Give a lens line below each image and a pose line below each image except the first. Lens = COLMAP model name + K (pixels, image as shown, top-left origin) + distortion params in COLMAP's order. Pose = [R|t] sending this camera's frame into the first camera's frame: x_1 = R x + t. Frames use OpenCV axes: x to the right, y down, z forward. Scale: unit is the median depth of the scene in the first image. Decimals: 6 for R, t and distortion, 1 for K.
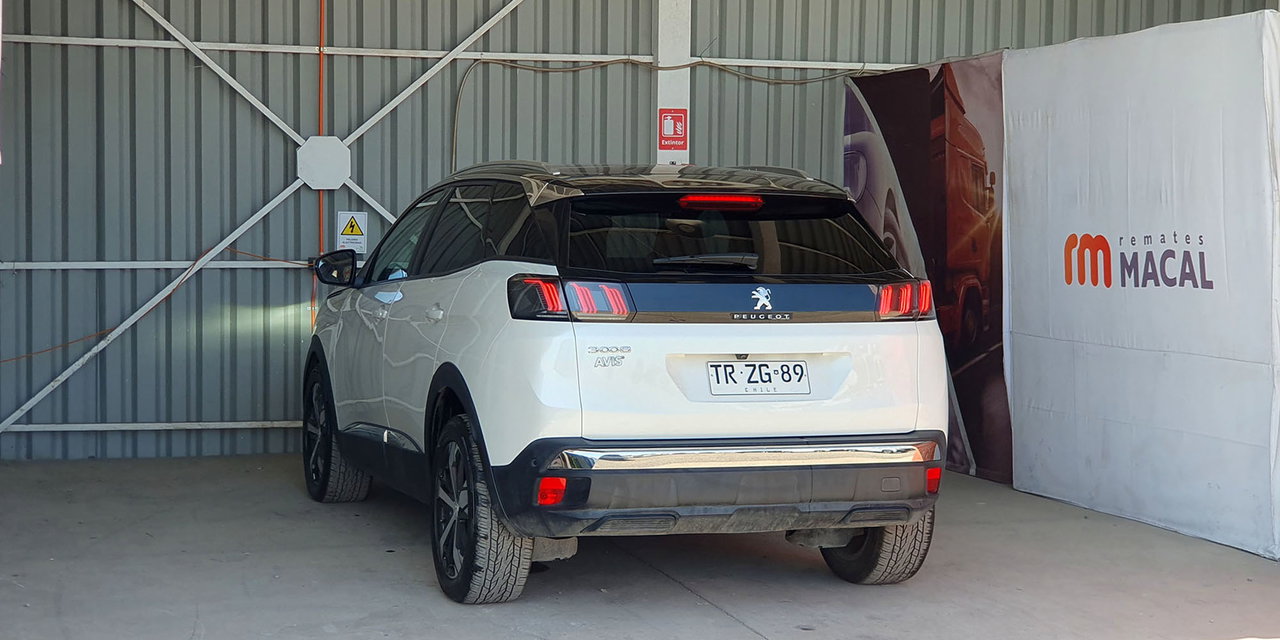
lens RADIAL K [[2227.8, 0, 610.6], [0, 2227.8, 308.8], [0, 0, 1]] dist [0.116045, 0.000000]
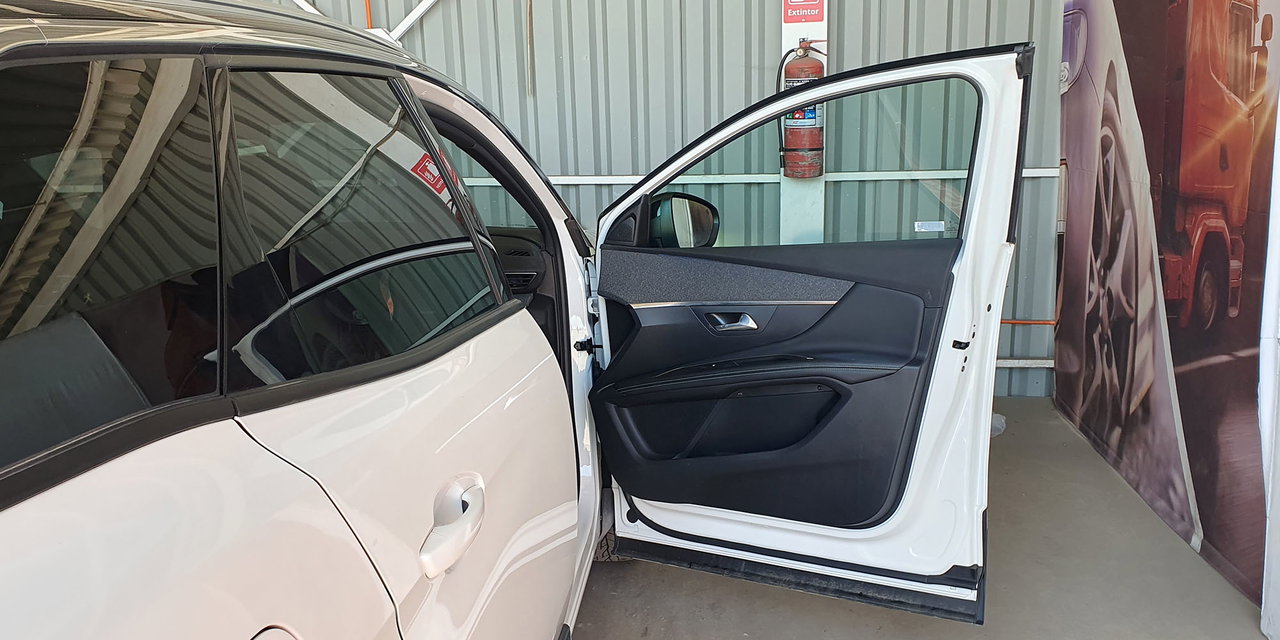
lens RADIAL K [[1058.5, 0, 637.6], [0, 1058.5, 328.5], [0, 0, 1]] dist [0.062259, -0.102755]
pose [[0.915085, 0.054391, -0.399575, 0.135325], [0.013898, 0.986019, 0.166050, -0.032025], [0.403021, -0.157503, 0.901536, 0.686485]]
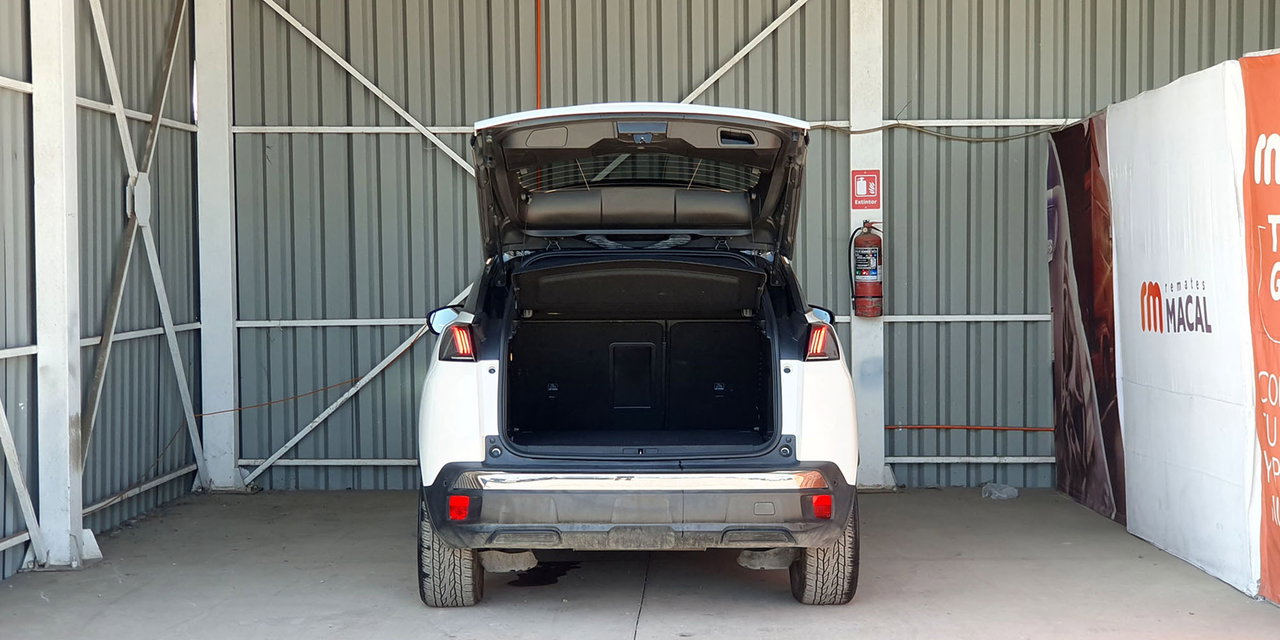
lens RADIAL K [[2227.8, 0, 577.2], [0, 2227.8, 354.1], [0, 0, 1]] dist [0.116045, 0.000000]
pose [[0.944455, -0.004986, -0.328603, 0.265583], [0.002043, 0.999955, -0.009301, 0.007926], [0.328634, 0.008113, 0.944422, -0.050623]]
